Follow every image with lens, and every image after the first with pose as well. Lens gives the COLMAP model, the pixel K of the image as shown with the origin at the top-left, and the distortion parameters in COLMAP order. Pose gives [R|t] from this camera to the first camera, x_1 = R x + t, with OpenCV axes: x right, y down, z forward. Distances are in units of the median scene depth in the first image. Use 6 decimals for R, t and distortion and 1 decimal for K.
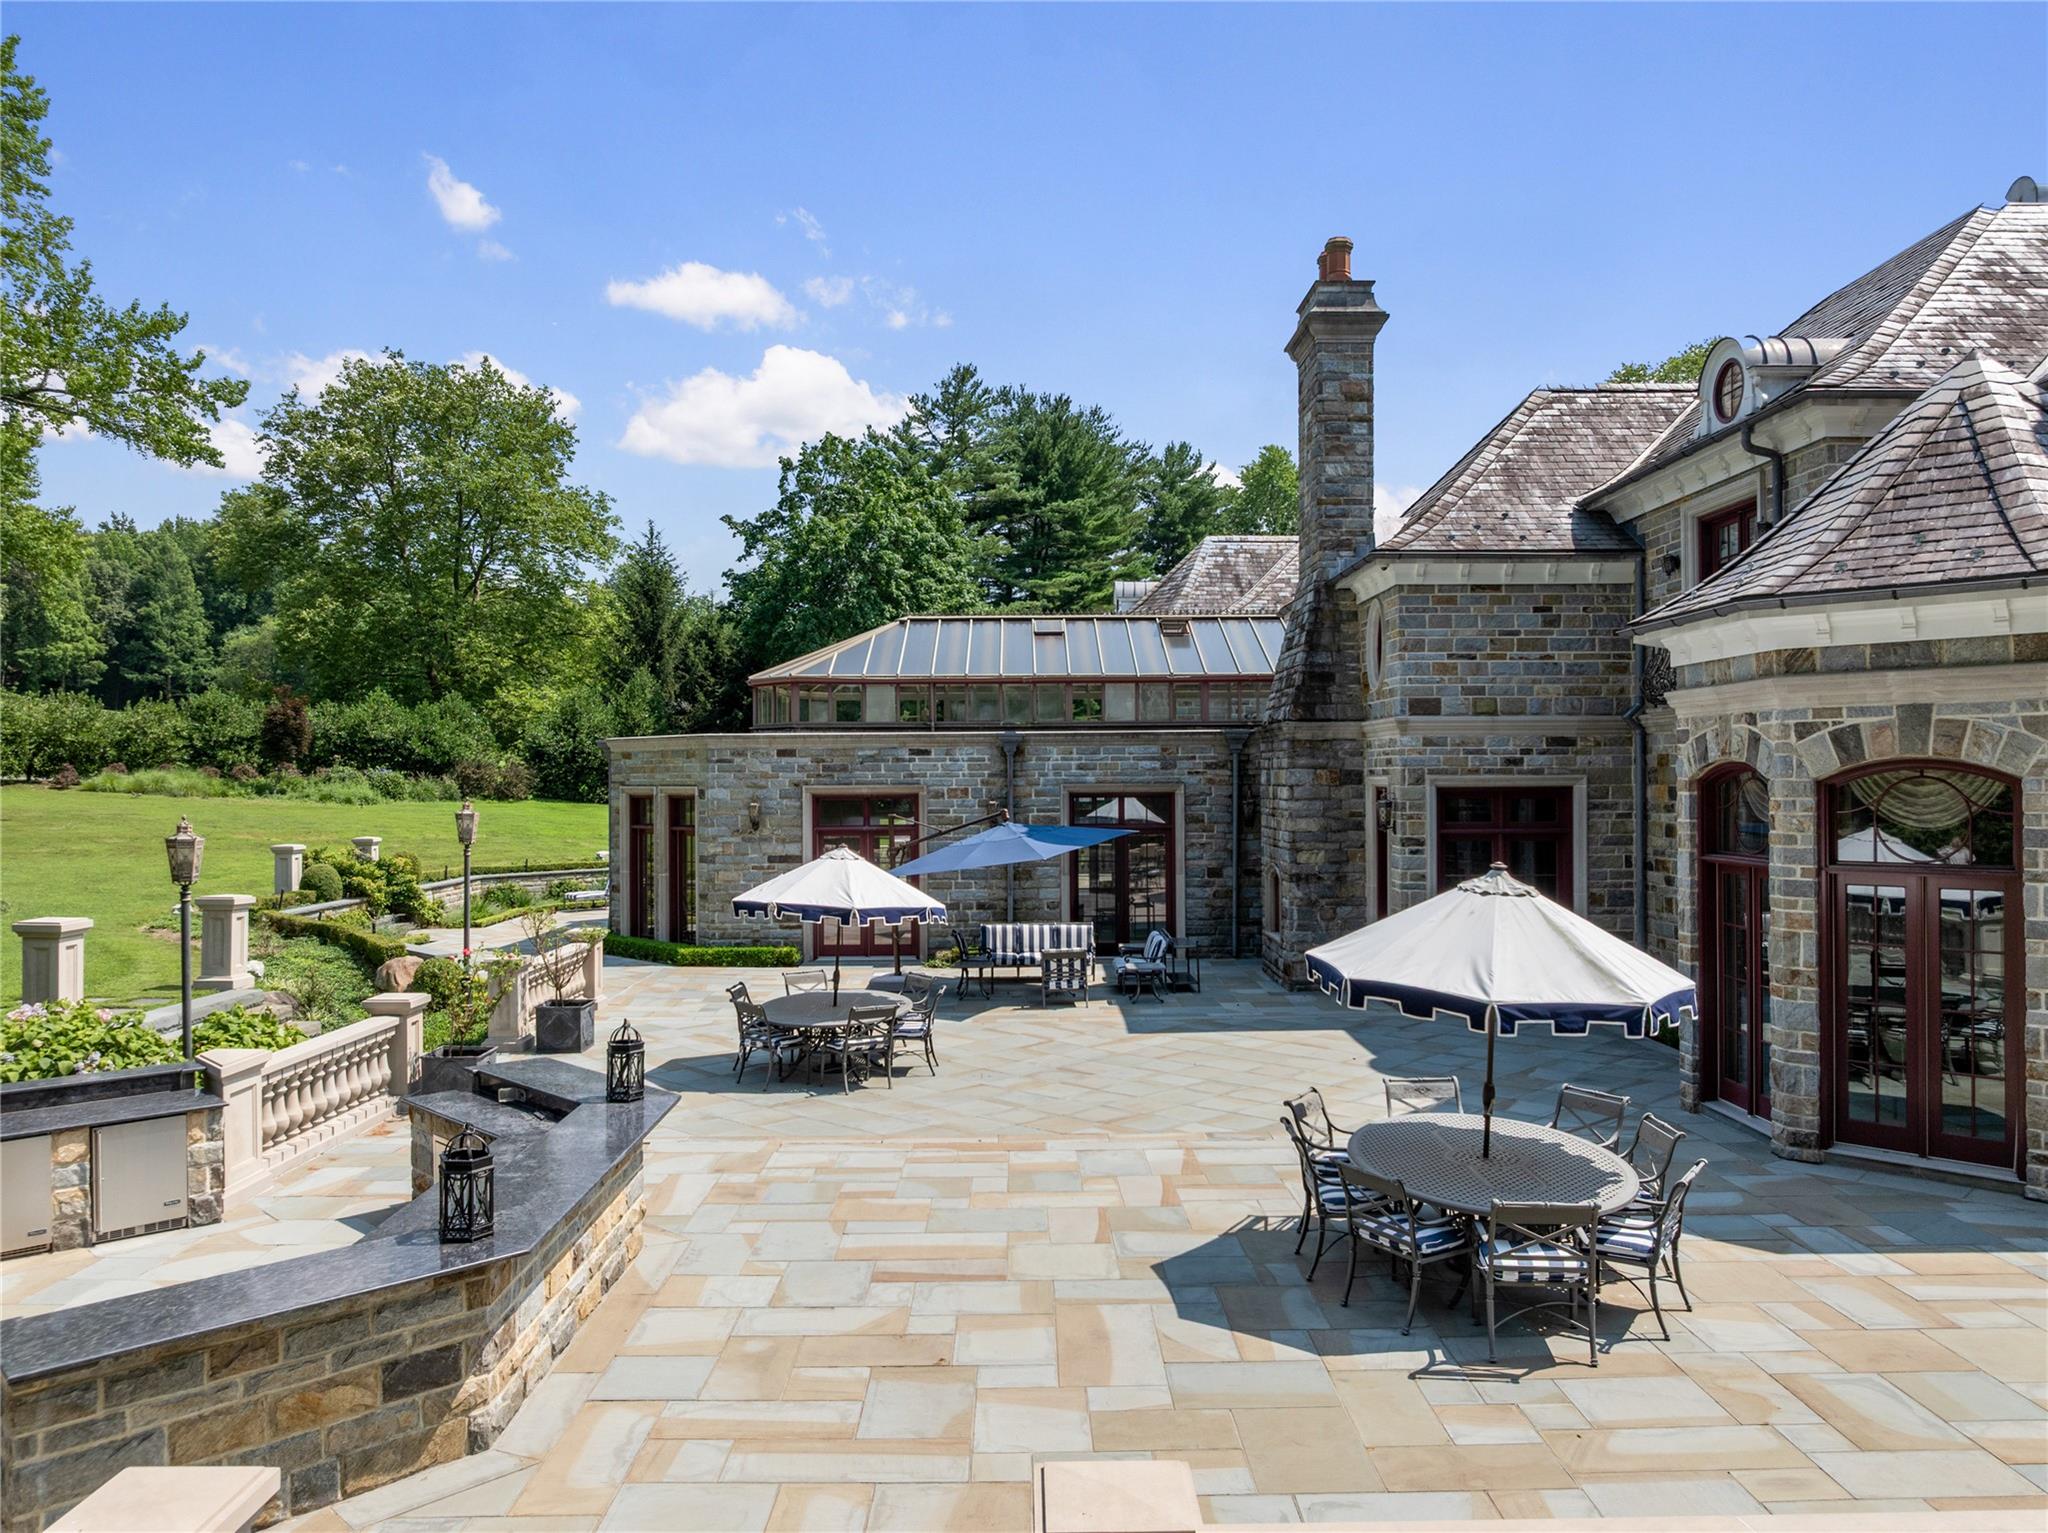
lens RADIAL K [[1446.6, 0, 1024.0], [0, 1446.6, 766.5], [0, 0, 1]] dist [-0.026685, 0.022713]
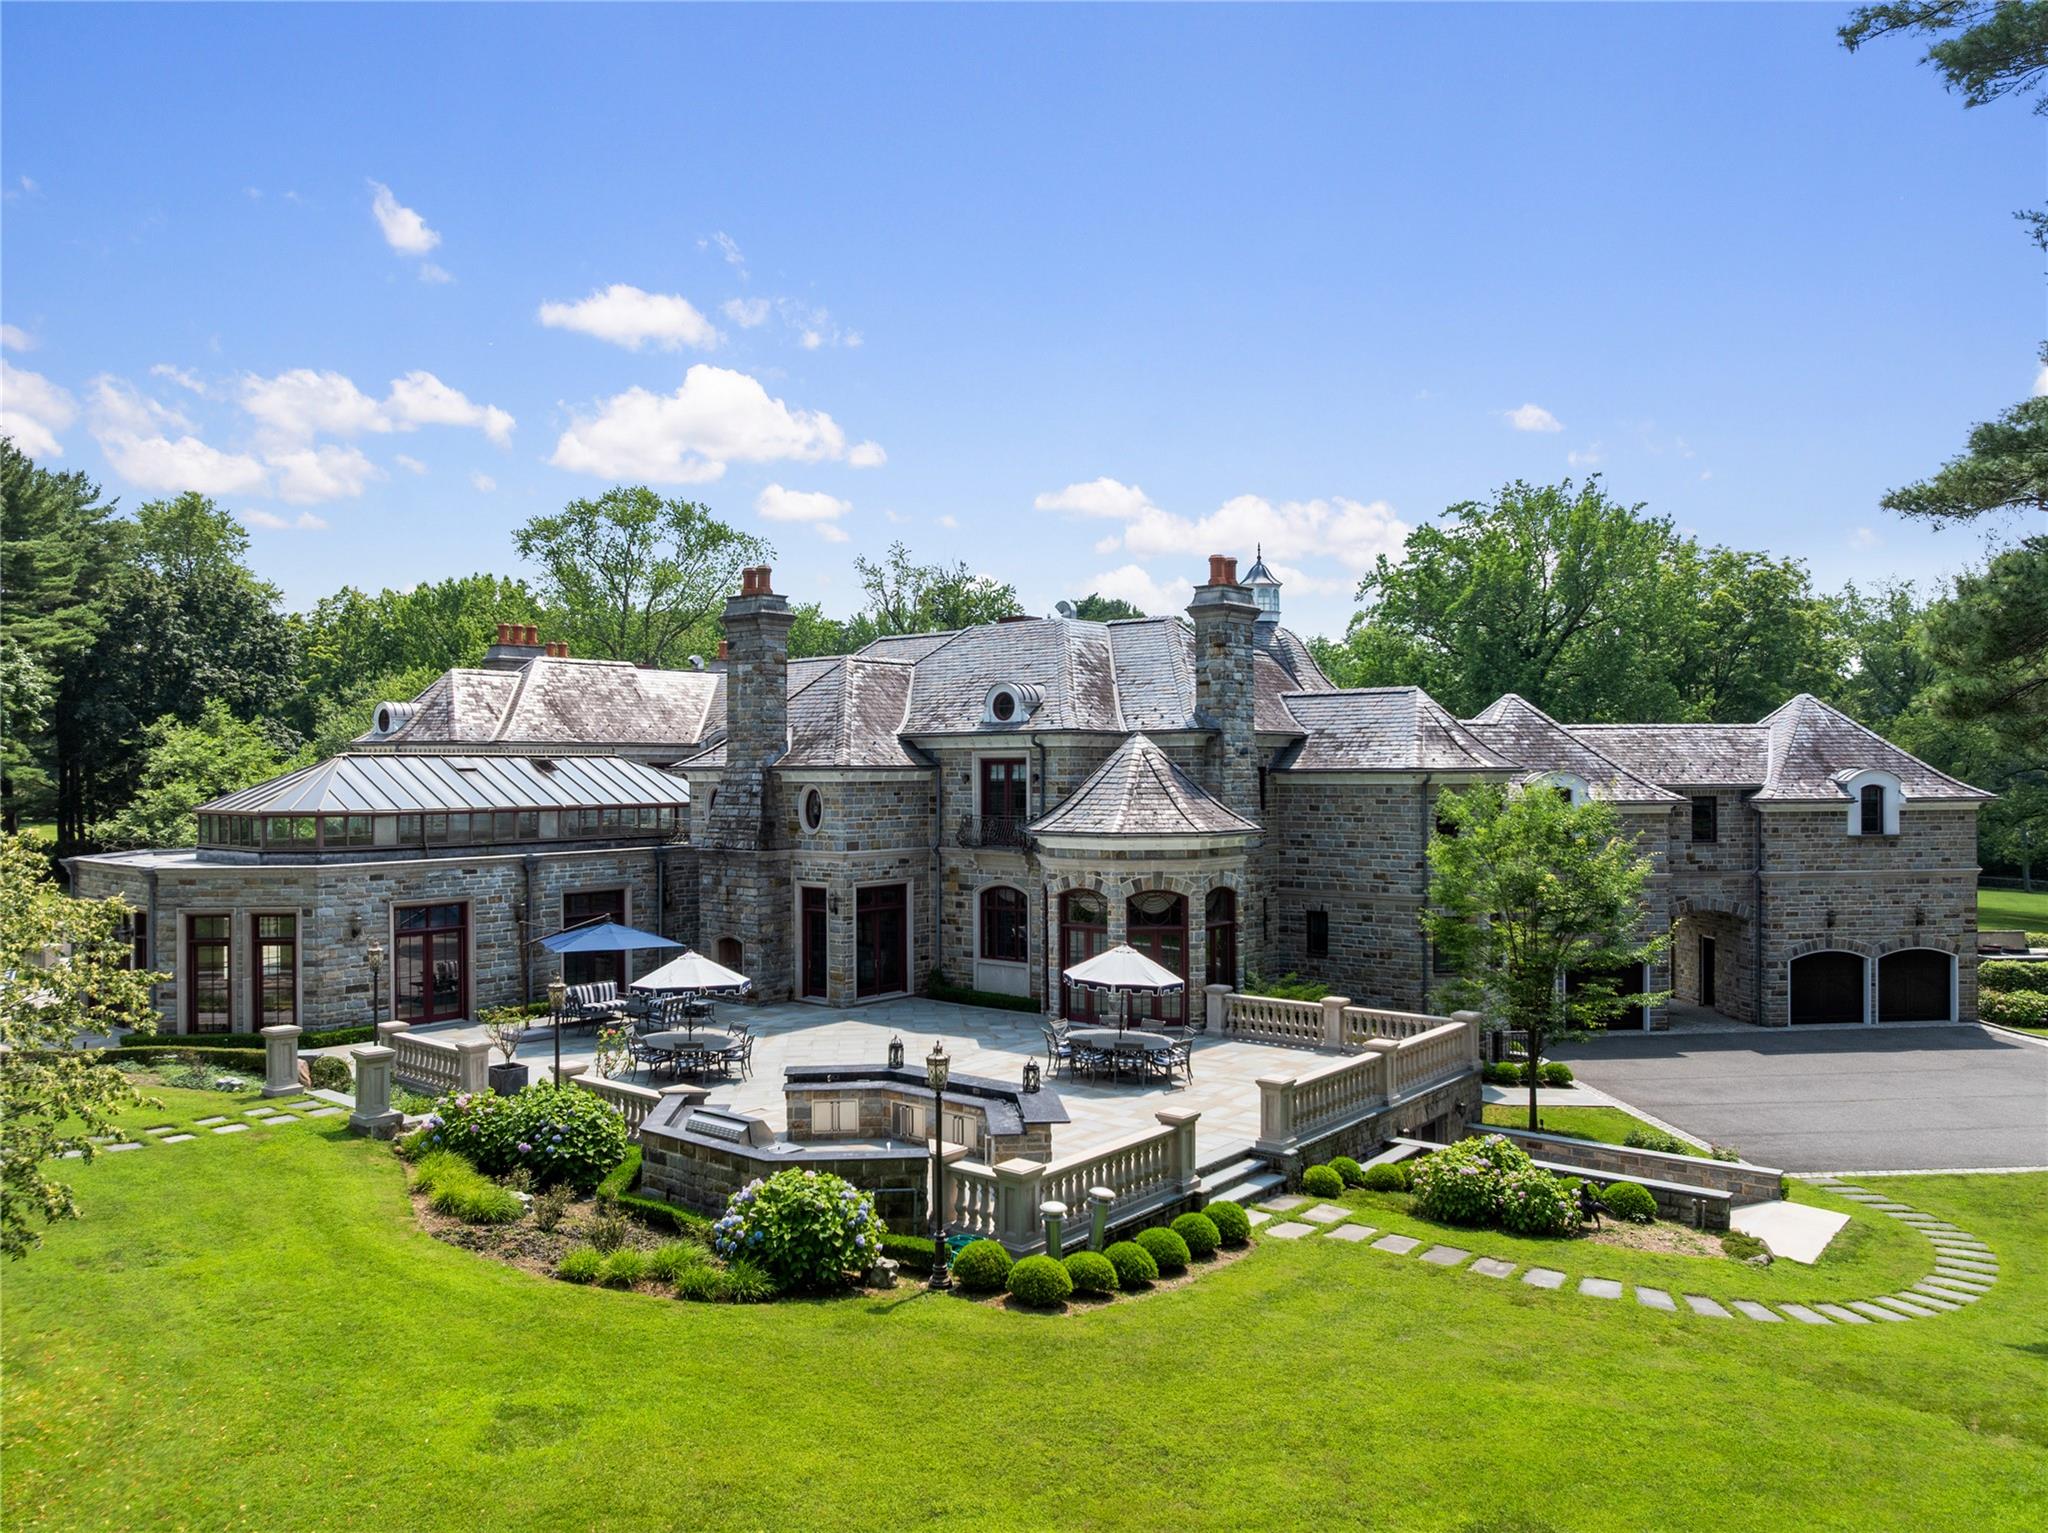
lens RADIAL K [[1446.6, 0, 1024.0], [0, 1446.6, 766.5], [0, 0, 1]] dist [-0.026685, 0.022713]
pose [[0.638420, 0.003509, 0.769680, -0.944322], [-0.002811, 0.999994, -0.002227, -0.129441], [-0.769683, -0.000742, 0.638426, -0.348338]]
